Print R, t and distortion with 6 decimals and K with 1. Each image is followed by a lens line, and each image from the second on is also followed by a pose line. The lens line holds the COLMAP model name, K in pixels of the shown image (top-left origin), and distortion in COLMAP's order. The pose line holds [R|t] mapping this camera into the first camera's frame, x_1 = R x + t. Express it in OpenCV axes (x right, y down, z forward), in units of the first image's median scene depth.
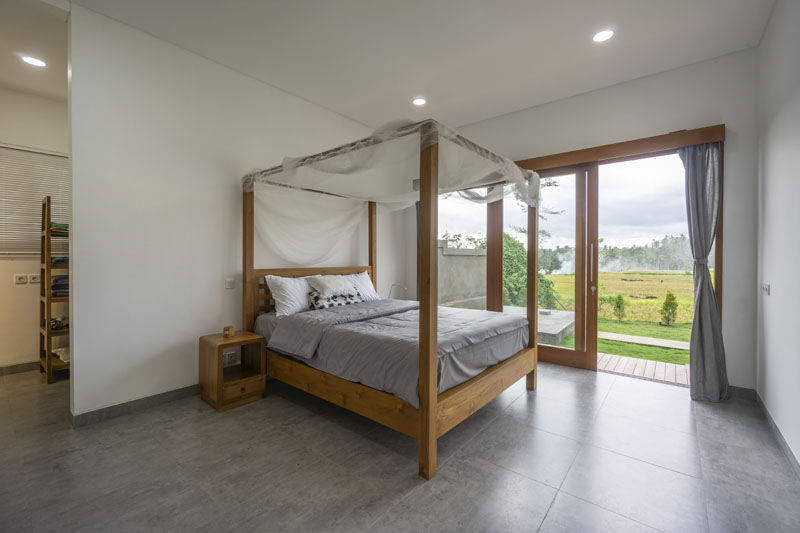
lens RADIAL K [[346.8, 0, 395.7], [0, 346.8, 263.3], [0, 0, 1]] dist [-0.002463, 0.000714]
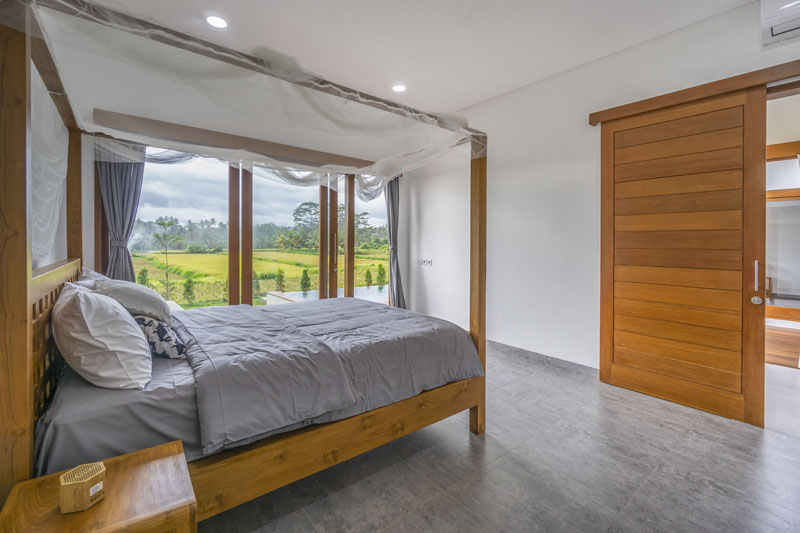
lens RADIAL K [[346.8, 0, 385.9], [0, 346.8, 245.1], [0, 0, 1]] dist [-0.002463, 0.000714]
pose [[0.207135, 0.003375, 0.978306, -0.826260], [0.000423, 0.999994, -0.003540, -0.015352], [-0.978312, 0.001147, 0.207133, 0.773015]]
